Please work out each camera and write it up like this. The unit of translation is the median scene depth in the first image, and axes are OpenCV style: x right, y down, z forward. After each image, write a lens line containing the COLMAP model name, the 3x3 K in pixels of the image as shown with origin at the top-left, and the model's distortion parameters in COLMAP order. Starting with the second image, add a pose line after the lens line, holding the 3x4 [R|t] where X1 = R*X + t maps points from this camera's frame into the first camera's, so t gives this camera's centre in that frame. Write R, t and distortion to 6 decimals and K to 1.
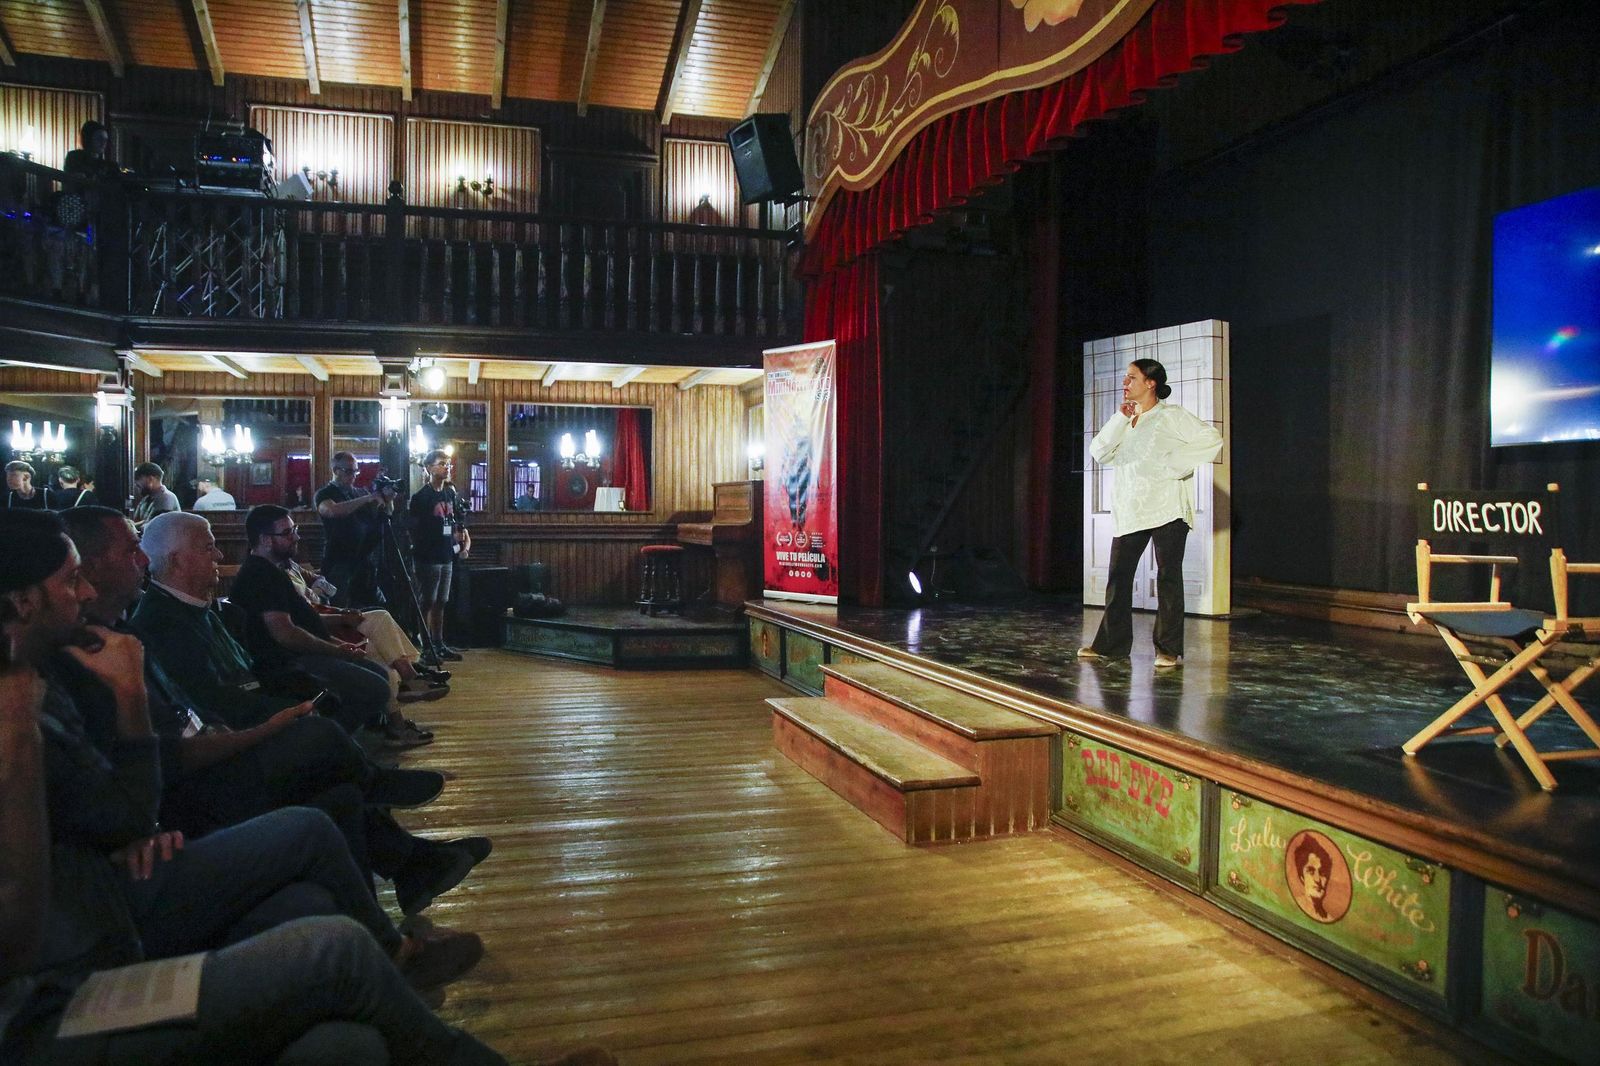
lens RADIAL K [[1107.9, 0, 800.0], [0, 1107.9, 533.0], [0, 0, 1]] dist [-0.135328, 0.093961]
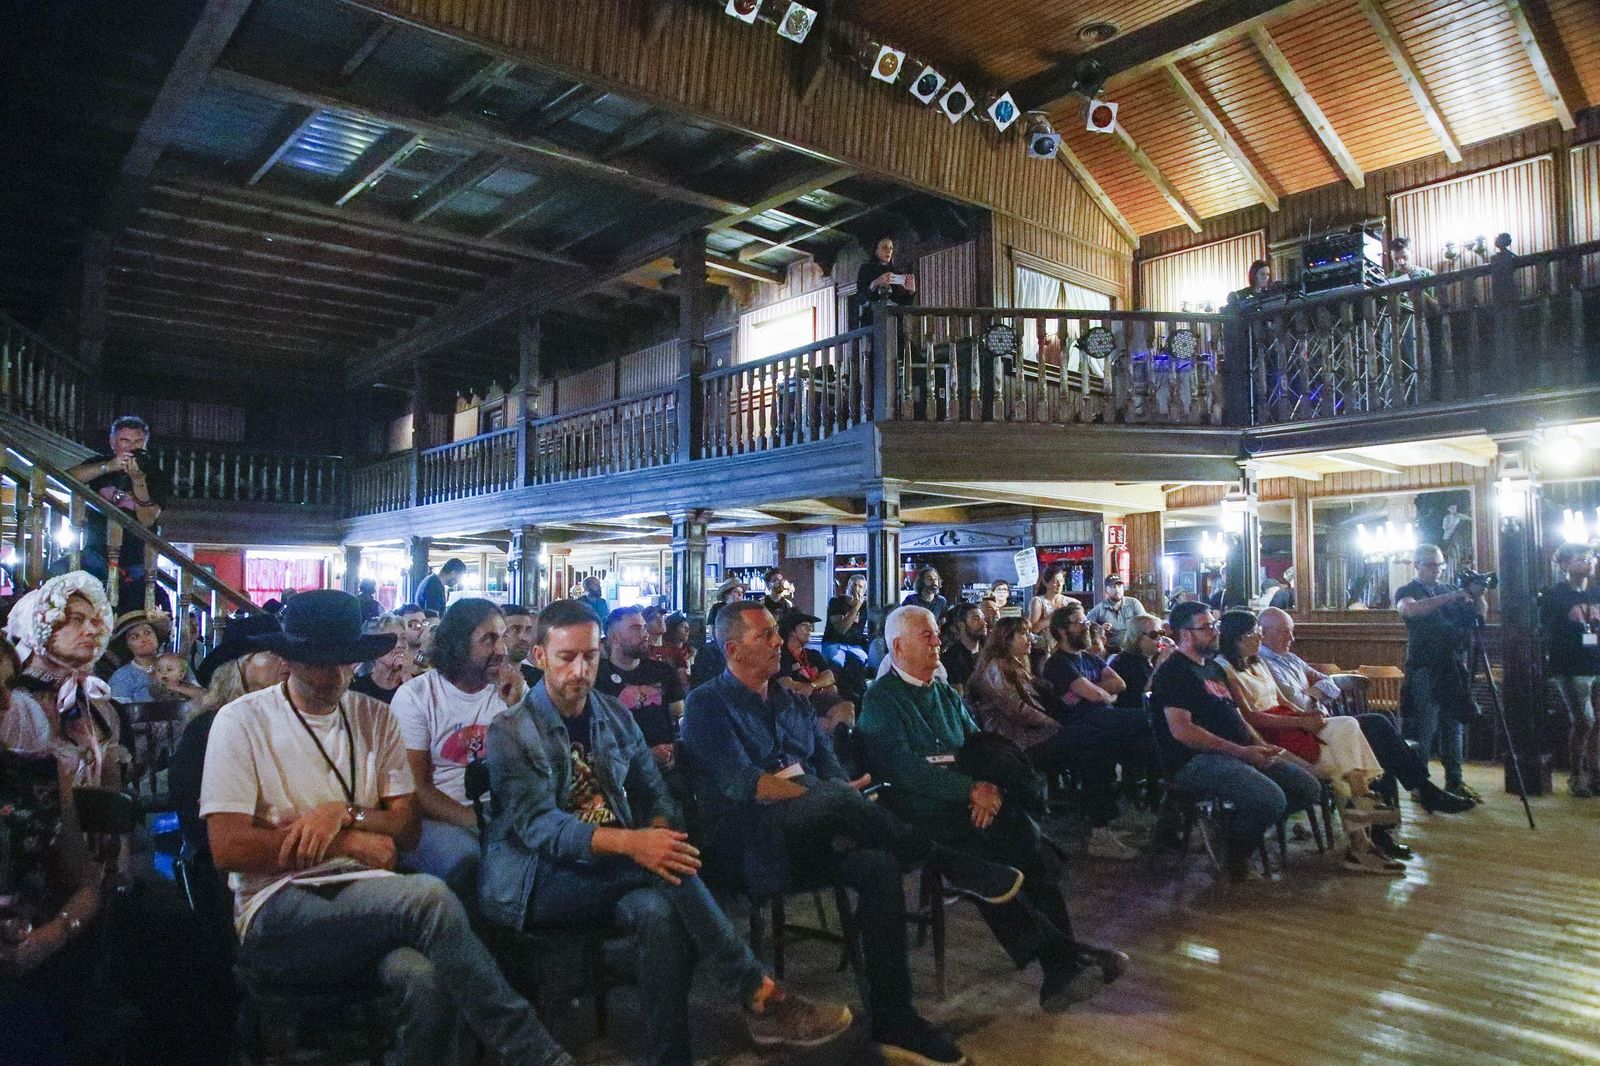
lens RADIAL K [[1106.0, 0, 791.4], [0, 1106.0, 538.5], [0, 0, 1]] dist [-0.120241, 0.086828]
pose [[0.395599, -0.060030, -0.916459, 0.163649], [-0.022003, 0.996956, -0.074801, -0.000418], [0.918160, 0.049756, 0.393074, 0.126925]]
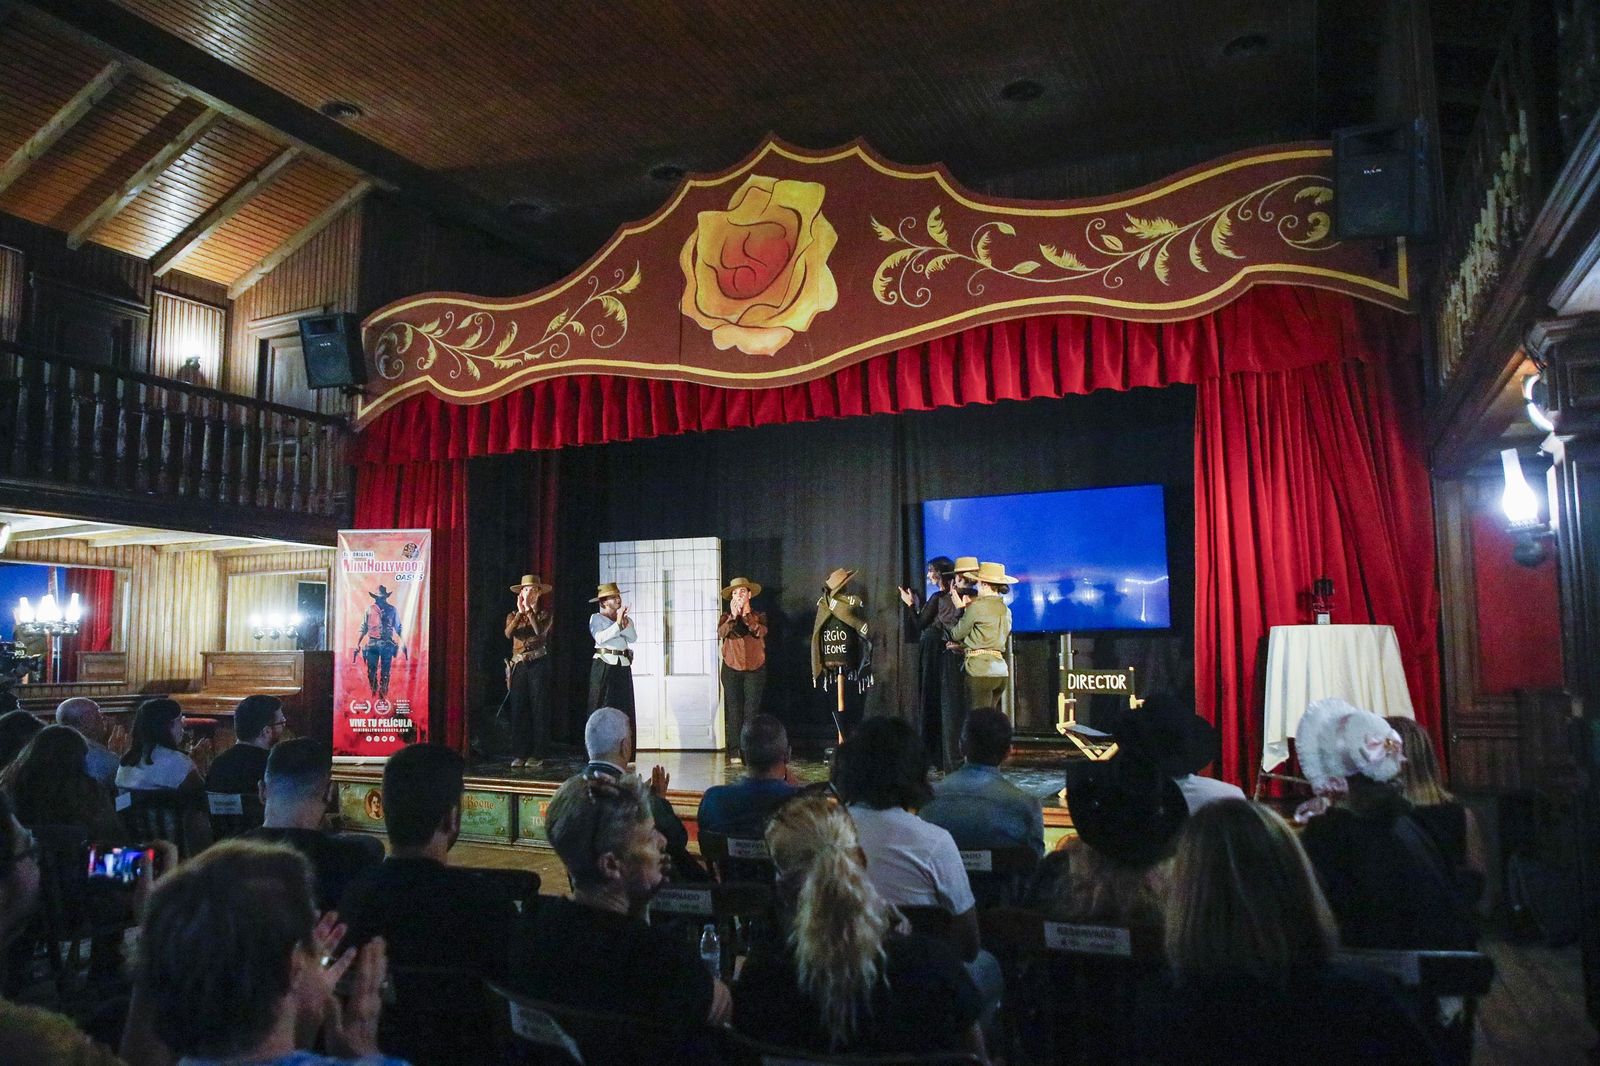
lens RADIAL K [[1106.0, 0, 791.4], [0, 1106.0, 538.5], [0, 0, 1]] dist [-0.120241, 0.086828]
pose [[0.682210, 0.065746, 0.728194, -0.490011], [0.028705, 0.992773, -0.116526, -0.021426], [-0.730593, 0.100398, 0.675392, -0.032884]]
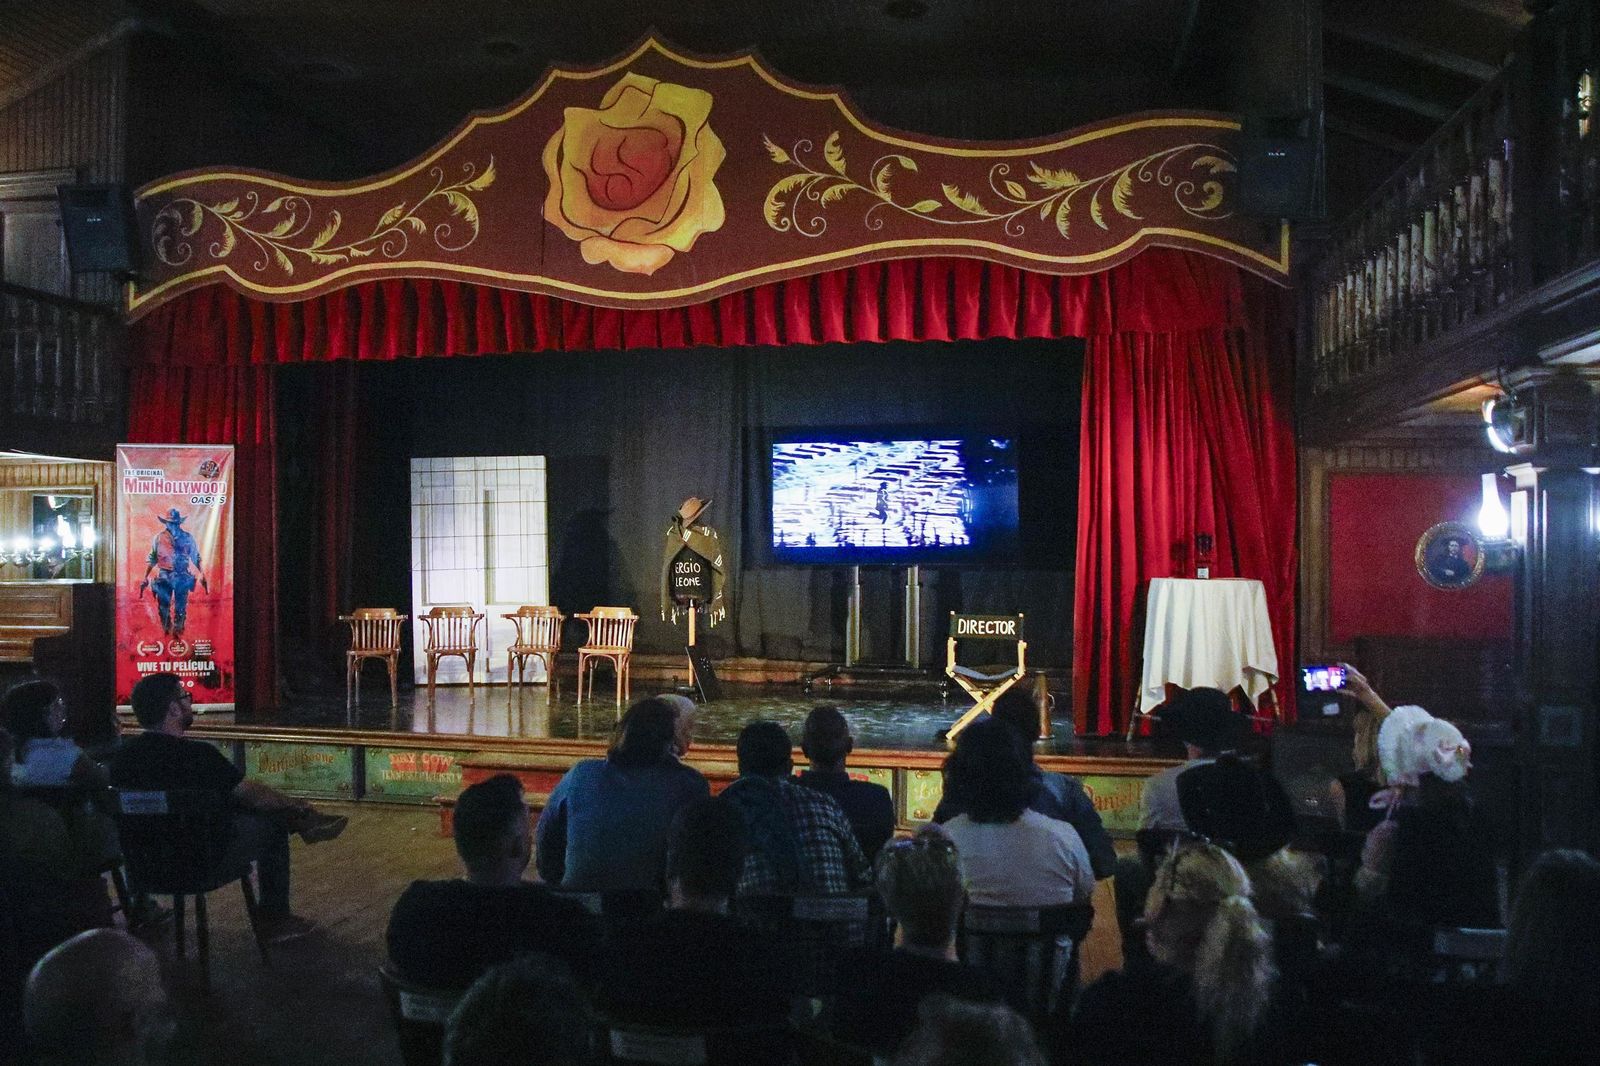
lens RADIAL K [[1173.9, 0, 800.0], [0, 1173.9, 533.0], [0, 0, 1]] dist [-0.127248, 0.102188]
pose [[0.471833, 0.003474, 0.881681, -0.582622], [0.023134, 0.999599, -0.016320, -0.061698], [-0.881384, 0.028097, 0.471563, 0.058230]]
